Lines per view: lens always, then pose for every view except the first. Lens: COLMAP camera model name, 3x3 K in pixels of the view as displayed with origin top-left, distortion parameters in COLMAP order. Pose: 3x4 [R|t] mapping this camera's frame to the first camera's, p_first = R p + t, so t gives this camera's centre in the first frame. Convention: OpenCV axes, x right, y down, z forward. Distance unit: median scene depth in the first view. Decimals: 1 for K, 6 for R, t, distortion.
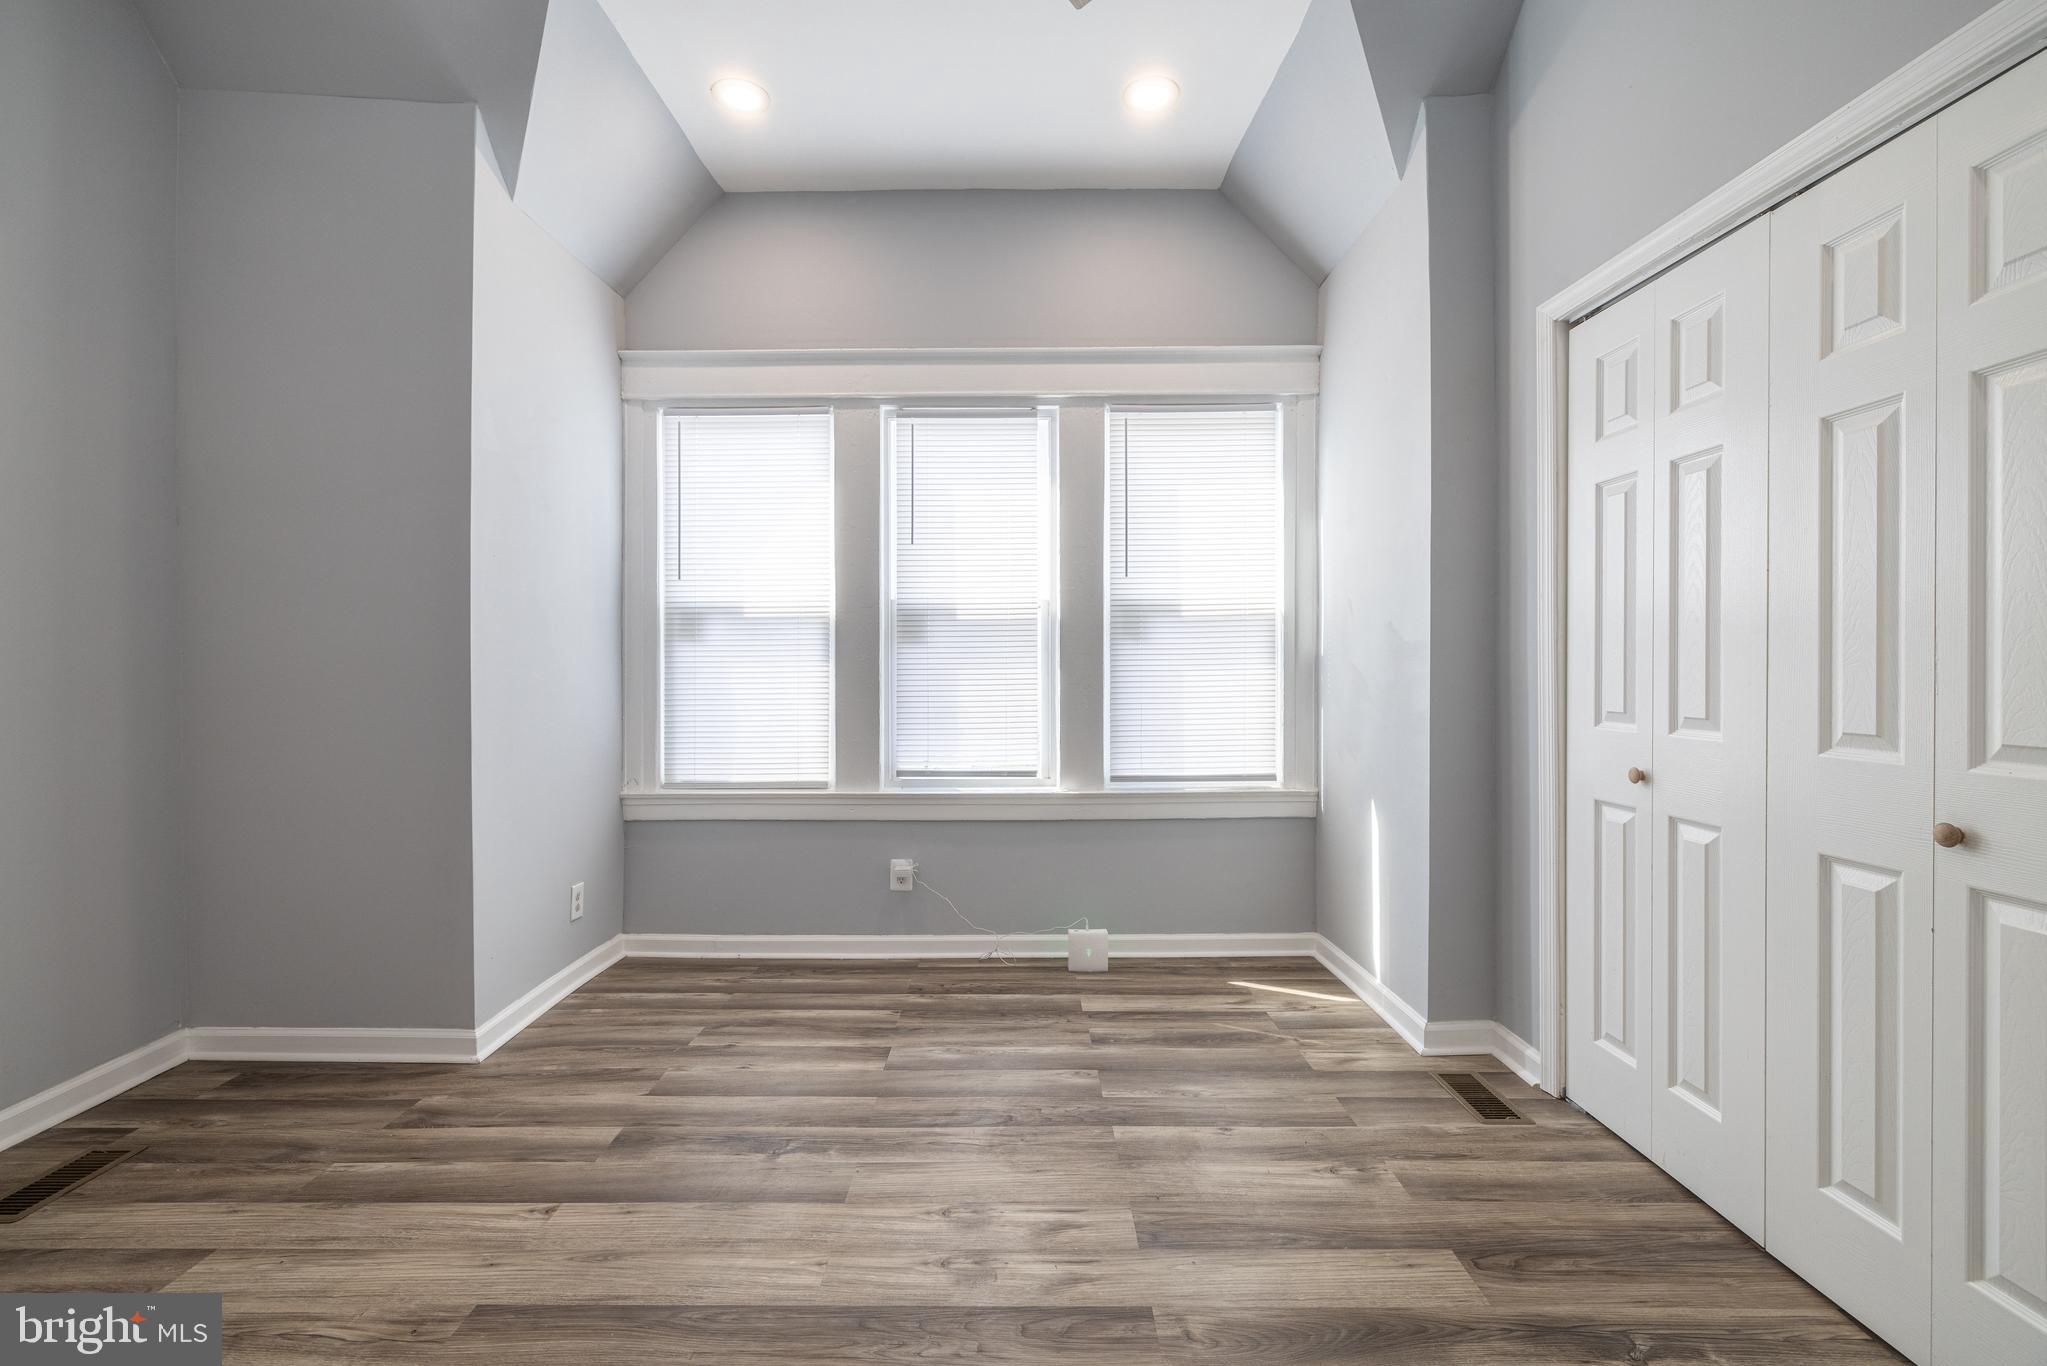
lens RADIAL K [[849.6, 0, 1016.1], [0, 849.6, 677.9], [0, 0, 1]] dist [0.000151, -0.000224]
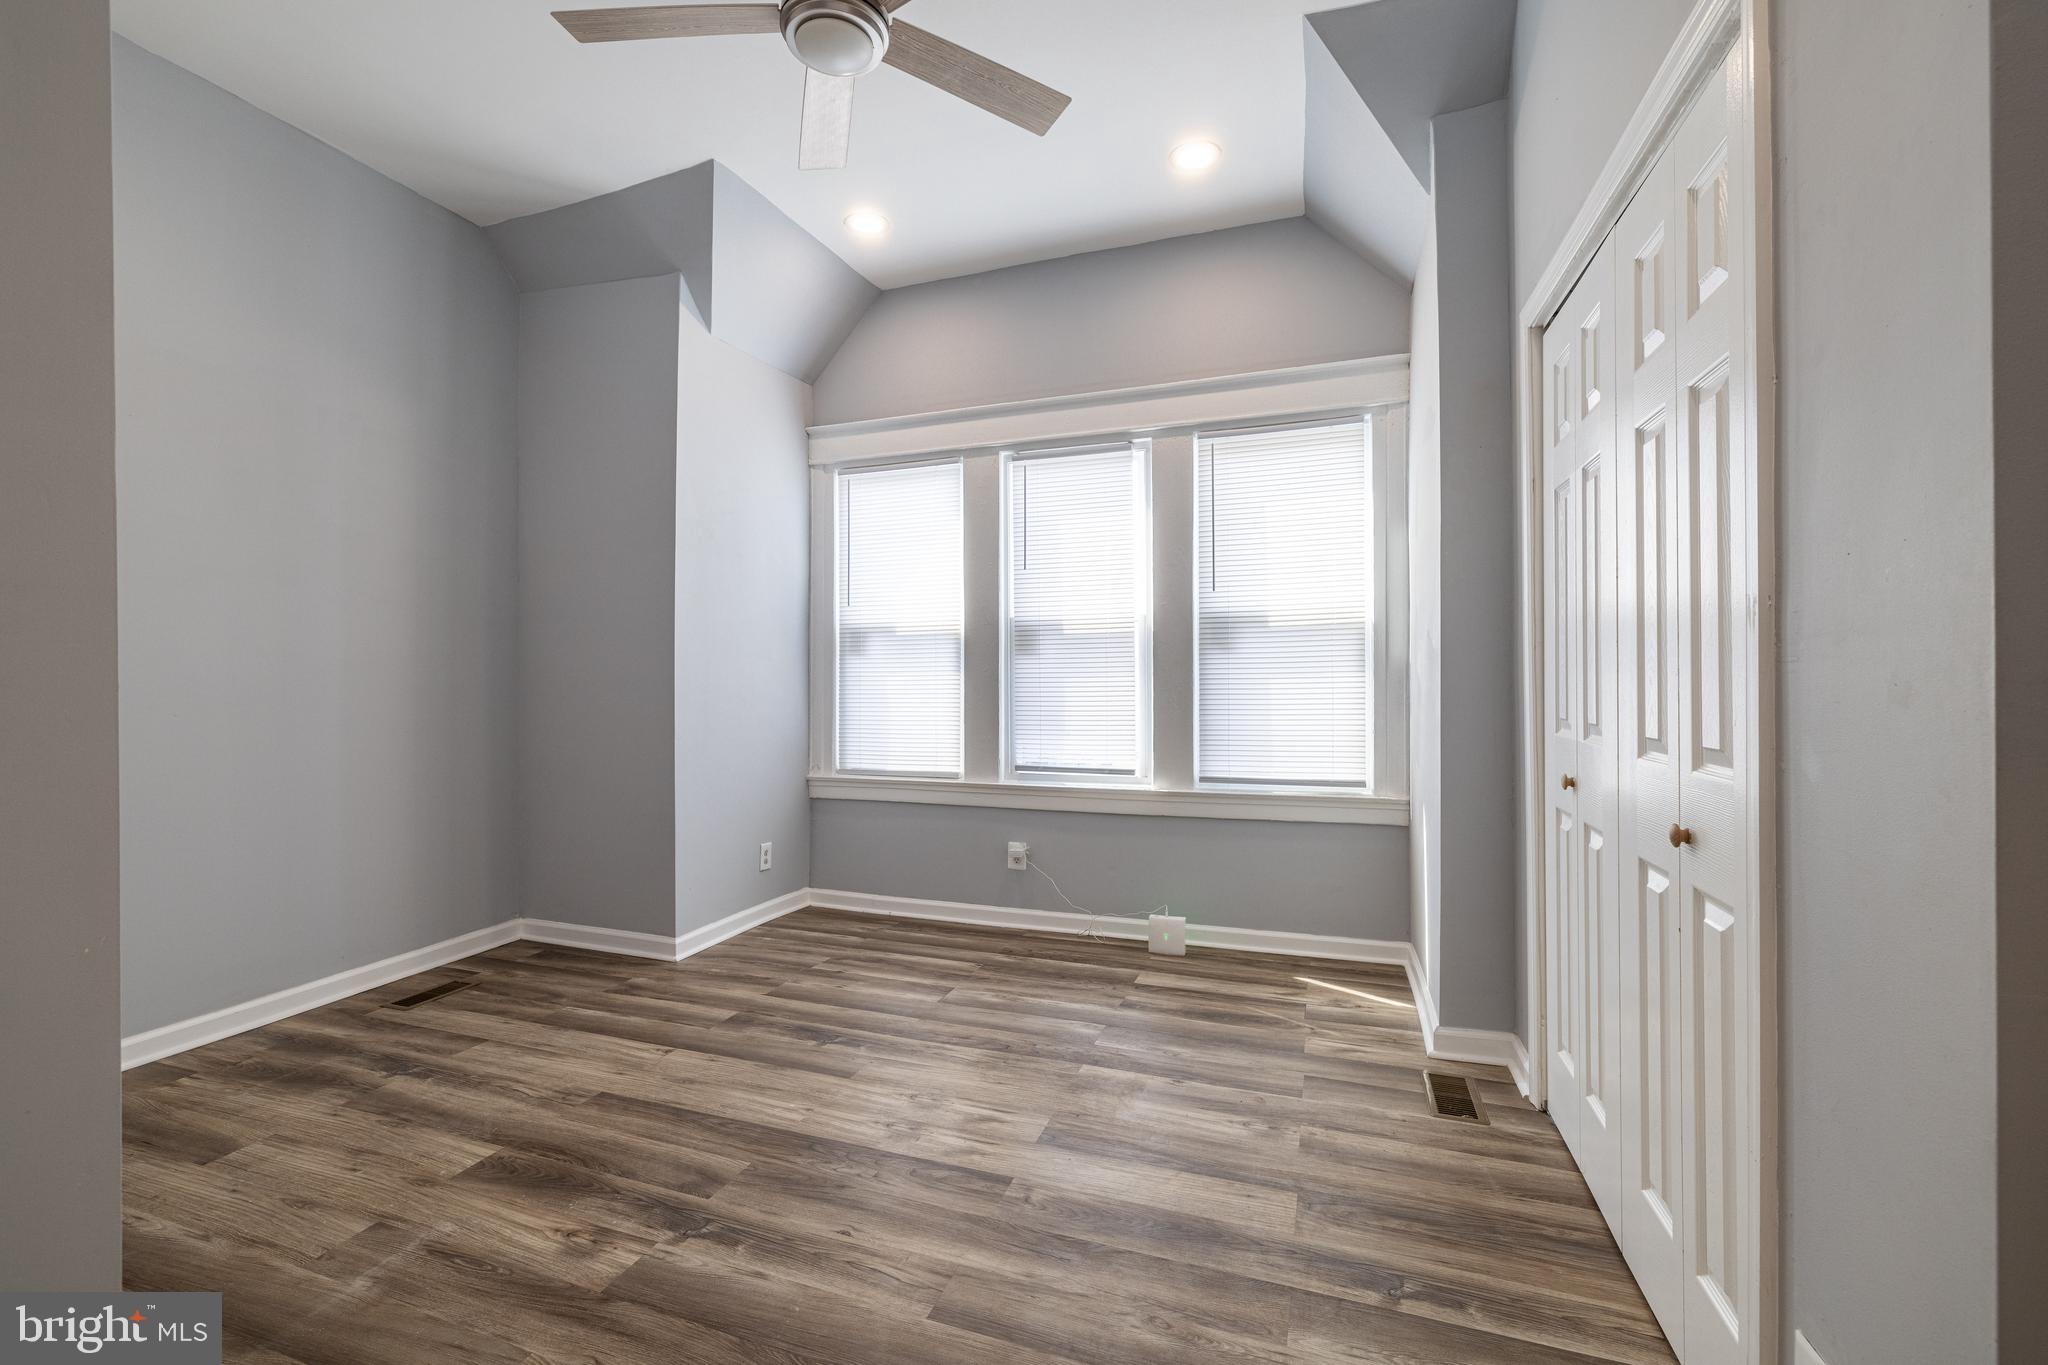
lens RADIAL K [[850.0, 0, 1026.1], [0, 850.0, 679.0], [0, 0, 1]] dist [0.000151, -0.000224]
pose [[0.943321, -0.000891, -0.331879, 0.356111], [-0.002677, 0.999943, -0.010292, 0.004892], [0.331870, 0.010597, 0.943266, -0.118814]]
